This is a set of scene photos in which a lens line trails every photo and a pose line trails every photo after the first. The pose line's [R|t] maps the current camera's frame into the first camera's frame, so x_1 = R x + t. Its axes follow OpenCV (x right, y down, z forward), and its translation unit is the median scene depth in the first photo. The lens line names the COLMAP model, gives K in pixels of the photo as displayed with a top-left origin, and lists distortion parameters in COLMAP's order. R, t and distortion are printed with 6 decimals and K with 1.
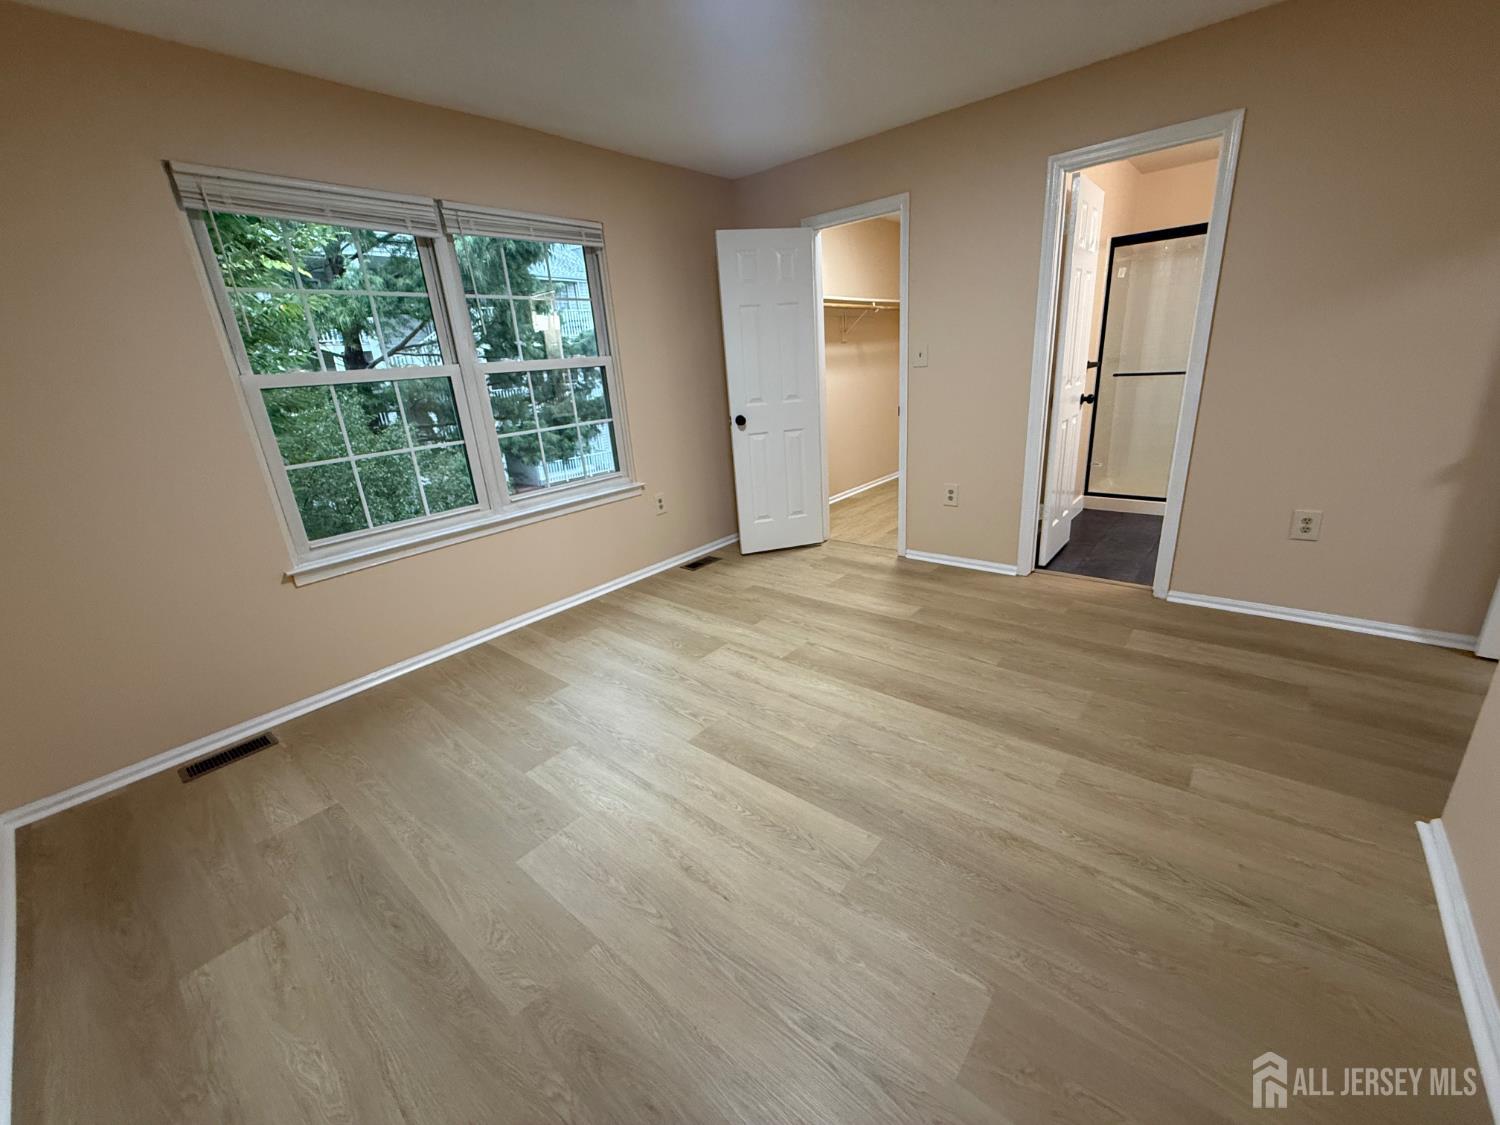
lens RADIAL K [[596.8, 0, 746.4], [0, 596.8, 562.0], [0, 0, 1]] dist [-0.000841, -0.000057]
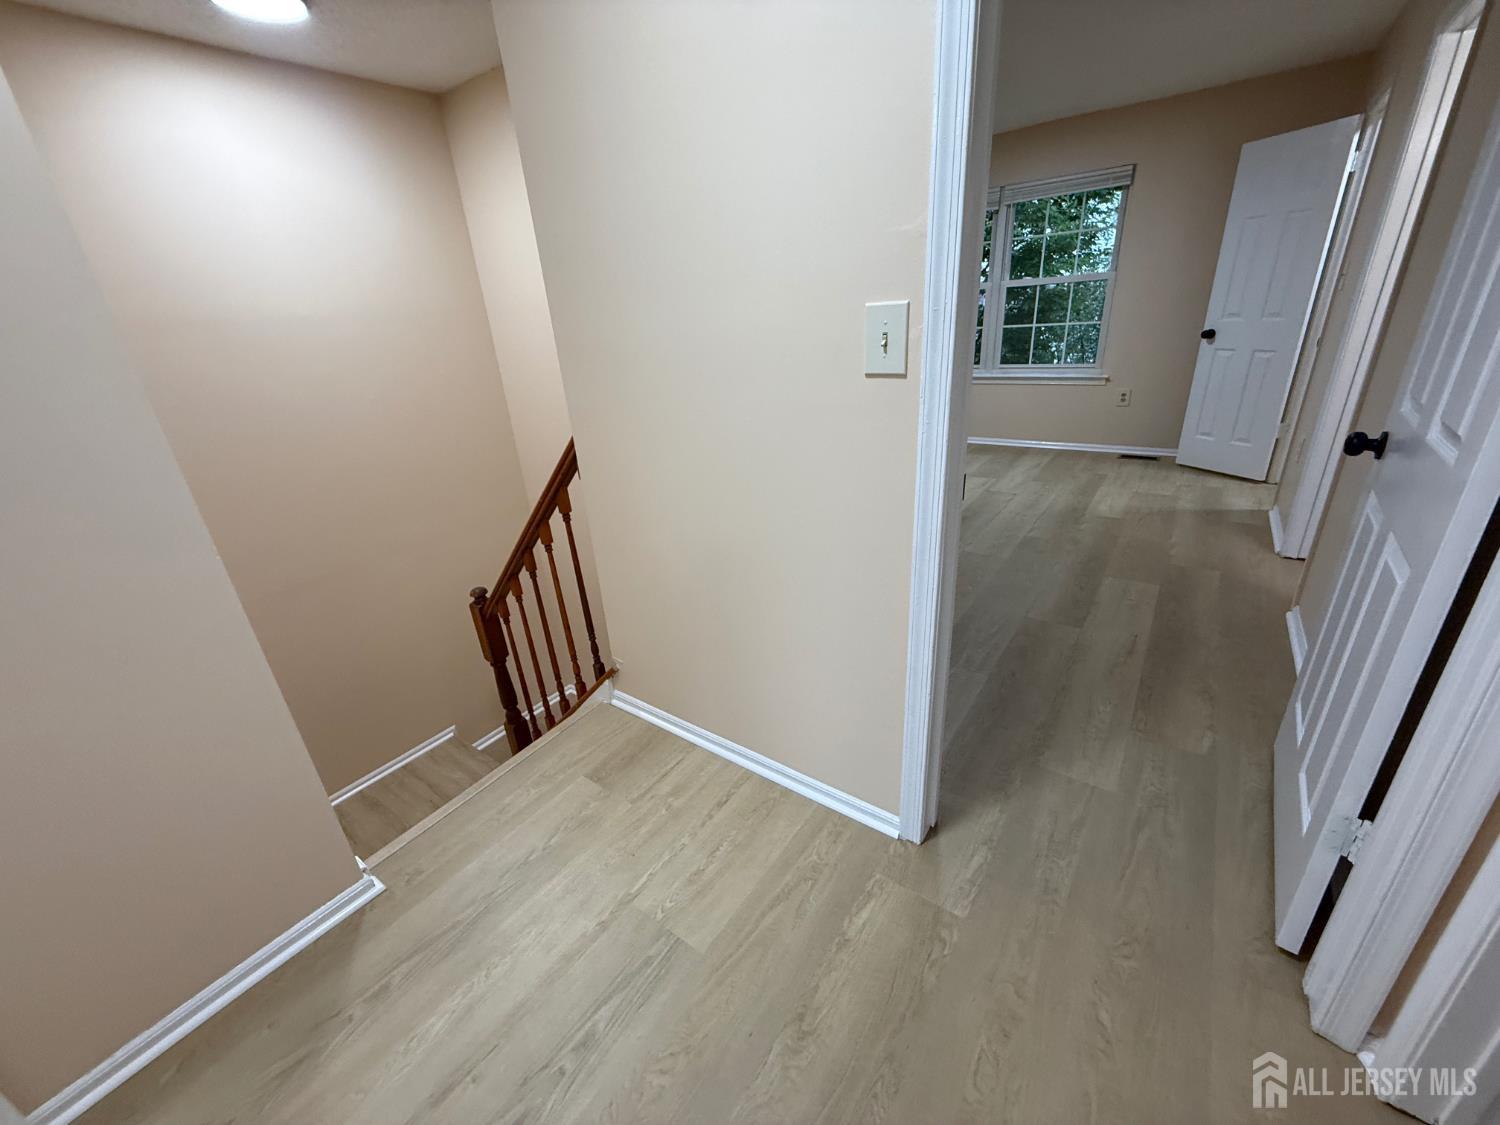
lens RADIAL K [[596.8, 0, 746.4], [0, 596.8, 562.0], [0, 0, 1]] dist [-0.000841, -0.000057]
pose [[0.076667, 0.449017, -0.890228, 1.462713], [-0.255111, 0.871969, 0.417837, -0.164352], [0.963868, 0.195072, 0.181401, 0.137515]]
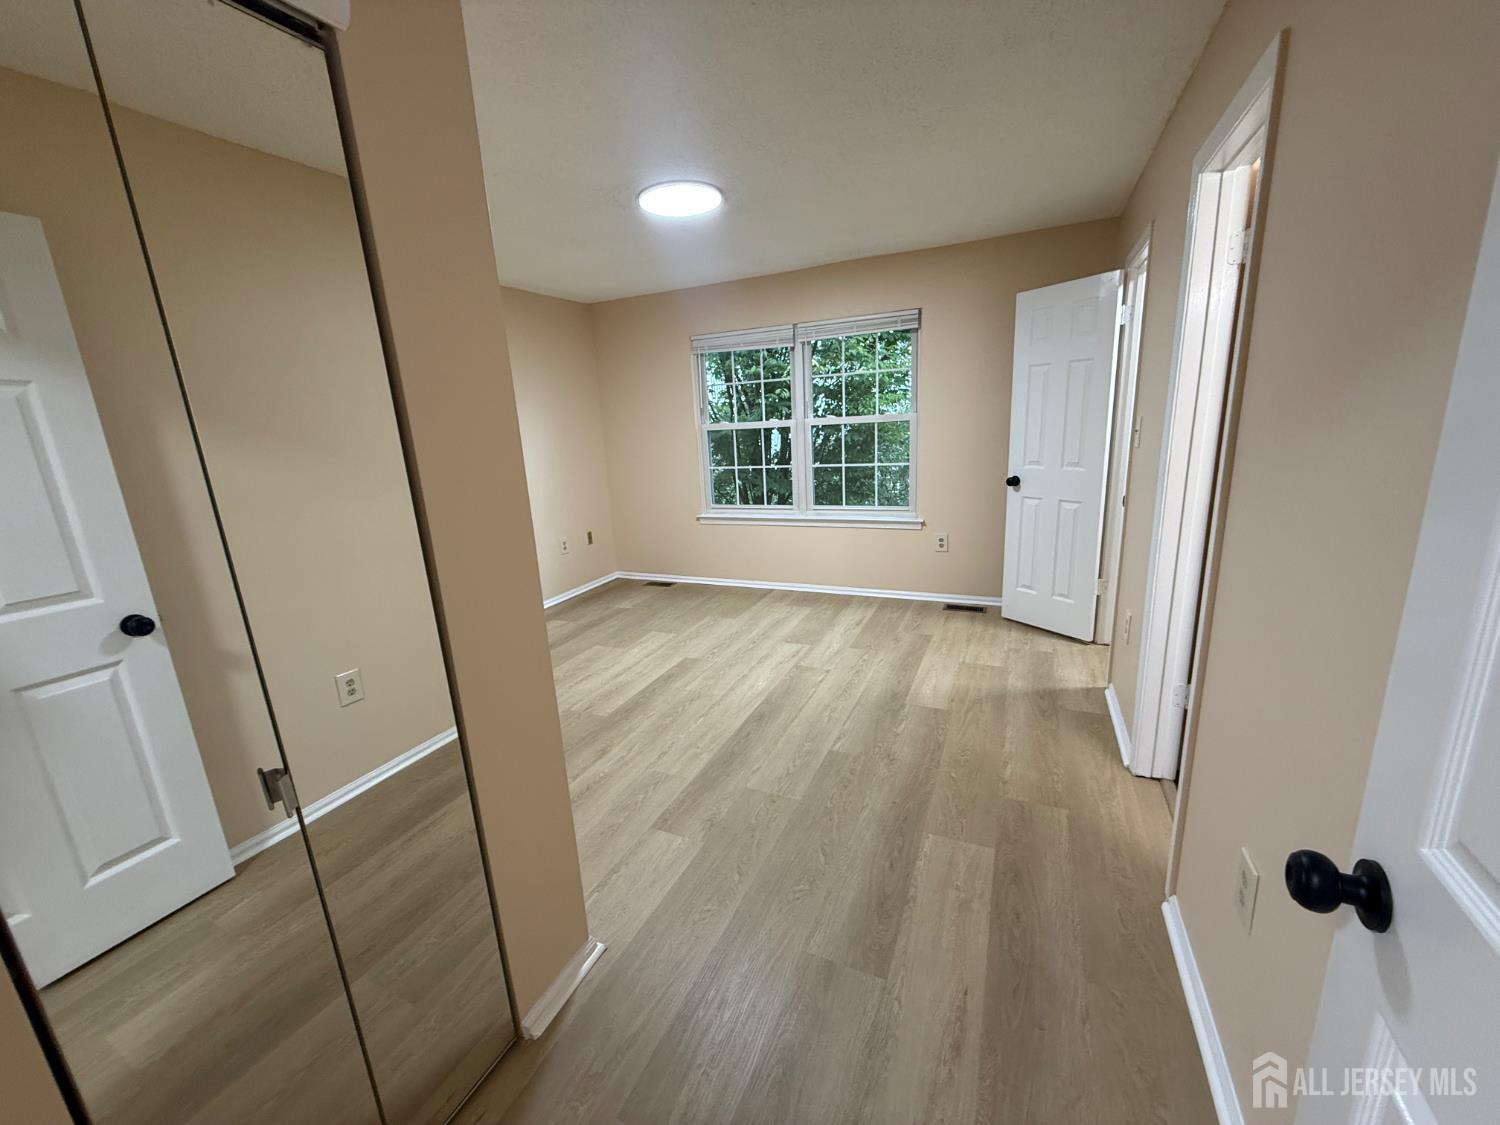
lens RADIAL K [[596.8, 0, 746.4], [0, 596.8, 562.0], [0, 0, 1]] dist [-0.000841, -0.000057]
pose [[0.271801, 0.279367, -0.920912, 1.116718], [-0.273423, 0.939918, 0.204433, -0.269810], [0.922694, 0.196233, 0.331856, 0.424987]]
